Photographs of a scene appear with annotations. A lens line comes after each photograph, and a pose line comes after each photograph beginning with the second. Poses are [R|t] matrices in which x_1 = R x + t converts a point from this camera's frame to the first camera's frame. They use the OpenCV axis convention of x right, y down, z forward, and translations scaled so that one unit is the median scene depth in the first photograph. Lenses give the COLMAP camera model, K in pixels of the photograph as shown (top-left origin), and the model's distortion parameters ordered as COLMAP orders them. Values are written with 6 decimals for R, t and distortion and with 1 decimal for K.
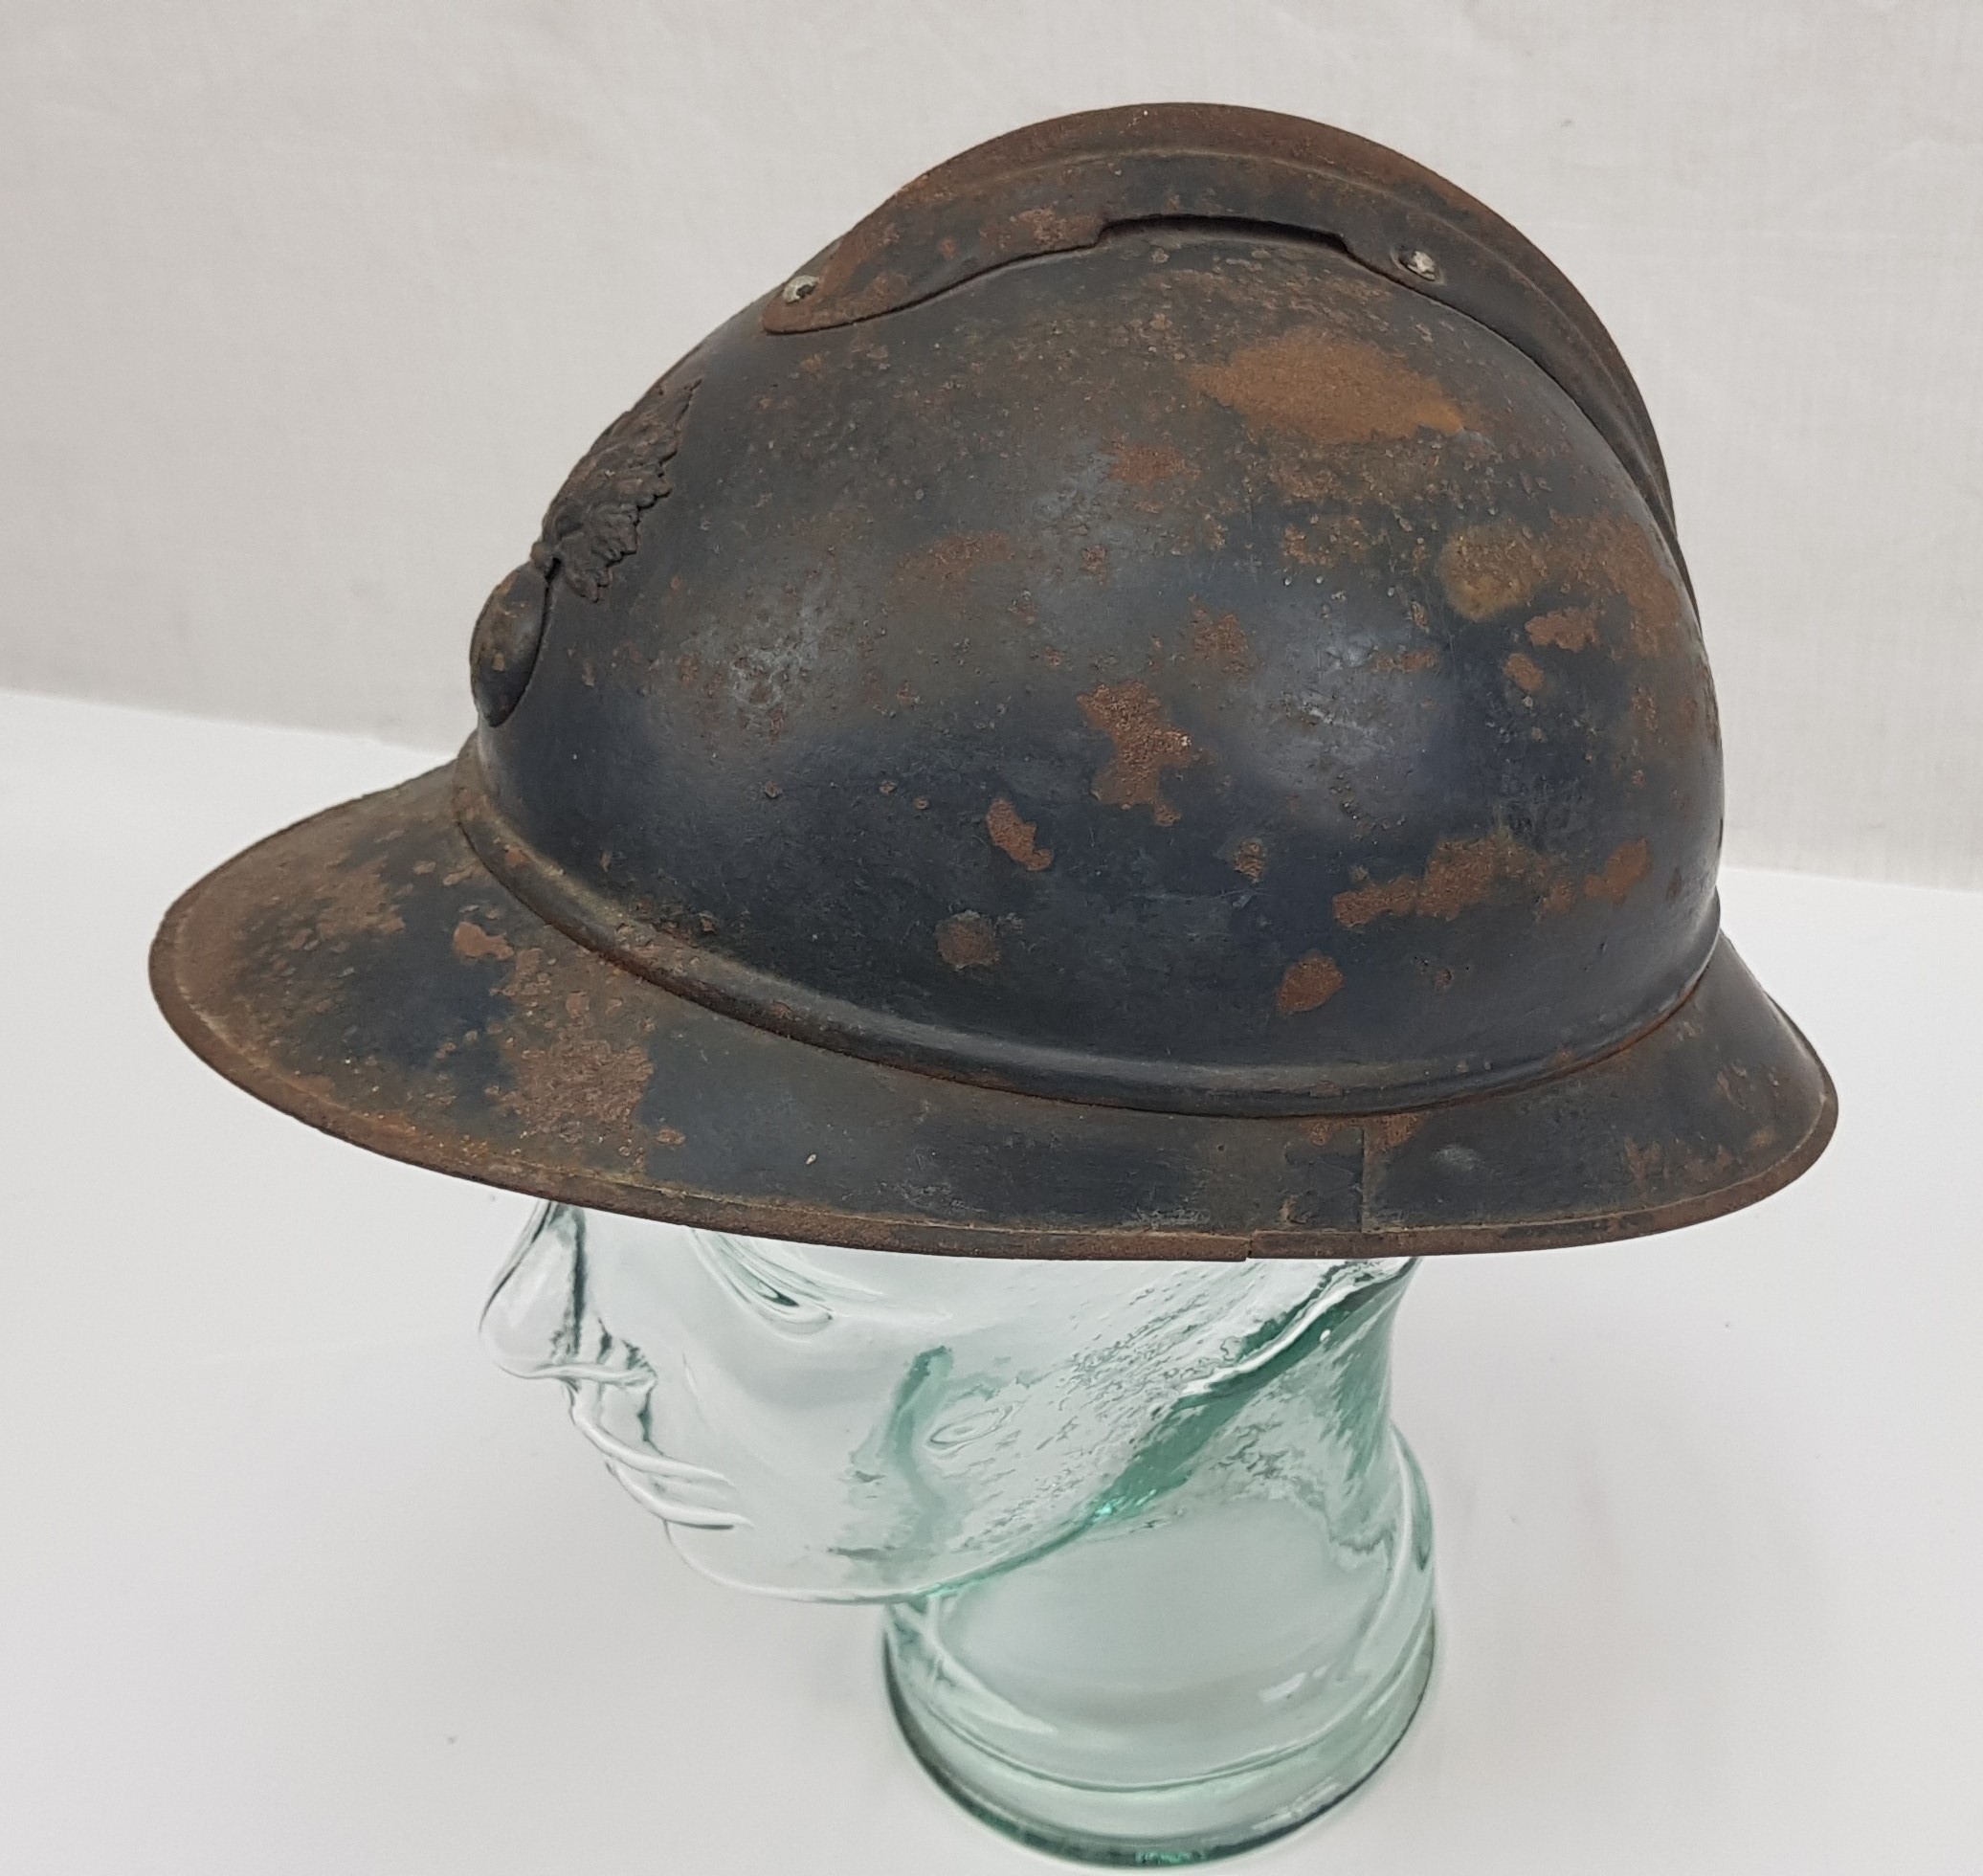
lens RADIAL K [[1754.5, 0, 995.6], [0, 1754.5, 946.6], [0, 0, 1]] dist [0.011503, 0.000595]
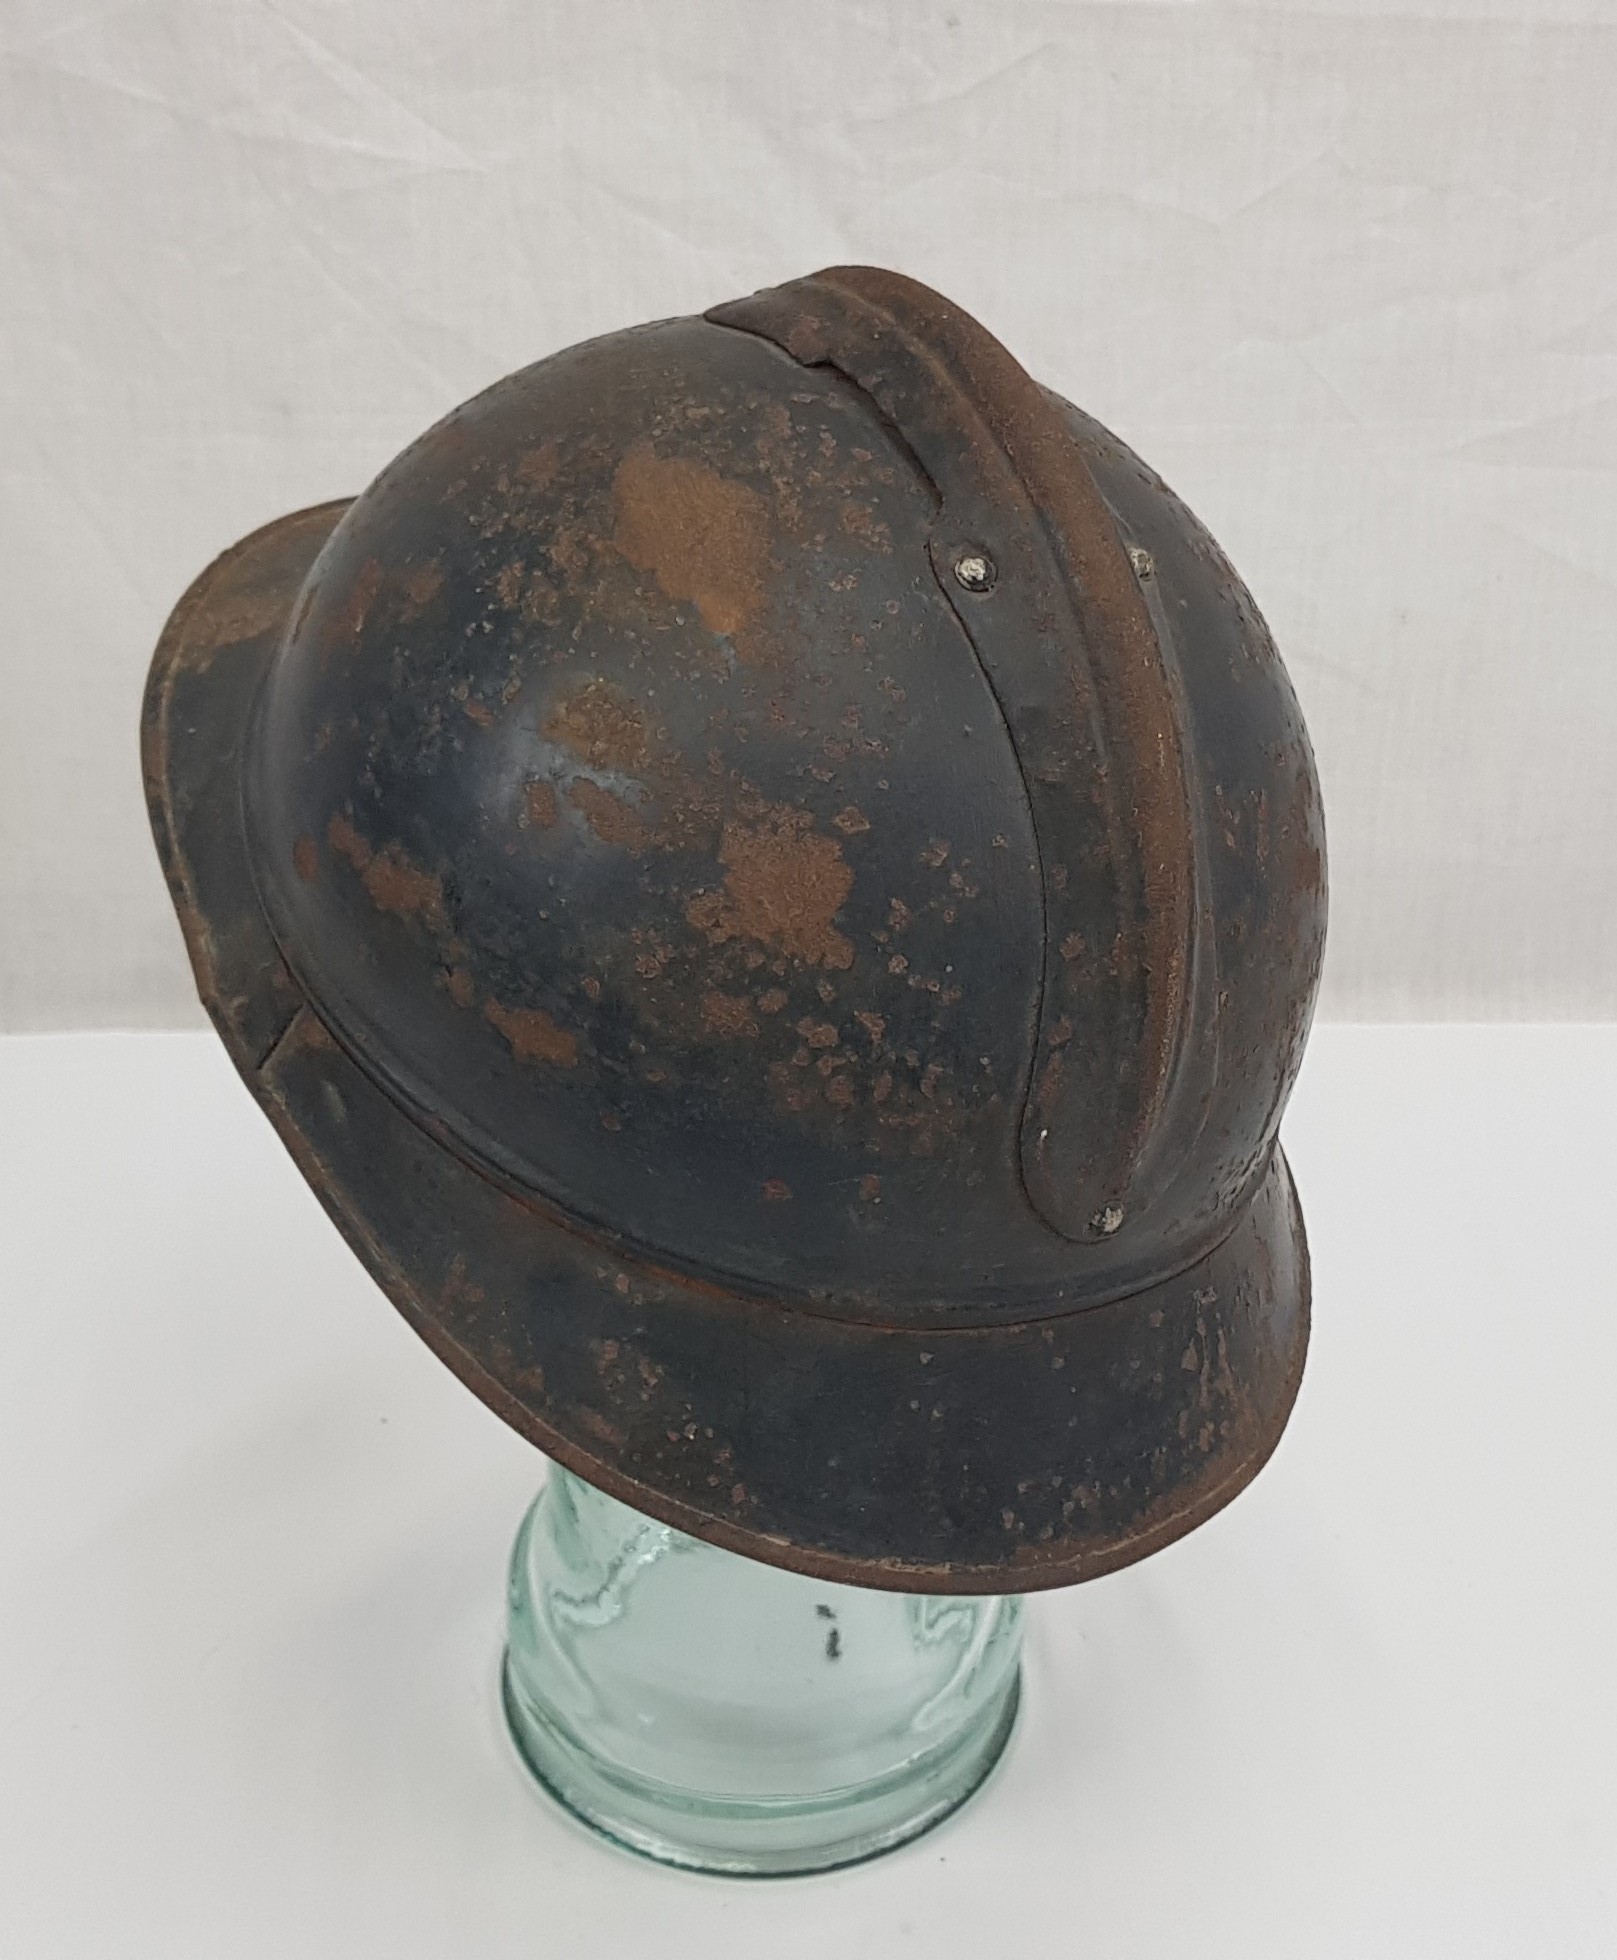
lens RADIAL K [[1622.5, 0, 813.1], [0, 1622.5, 971.6], [0, 0, 1]] dist [-0.005043, -0.000780]
pose [[0.458152, 0.735692, -0.498852, 0.963309], [-0.745222, 0.623820, 0.235569, -0.456611], [0.484500, 0.263829, 0.834058, 0.276490]]
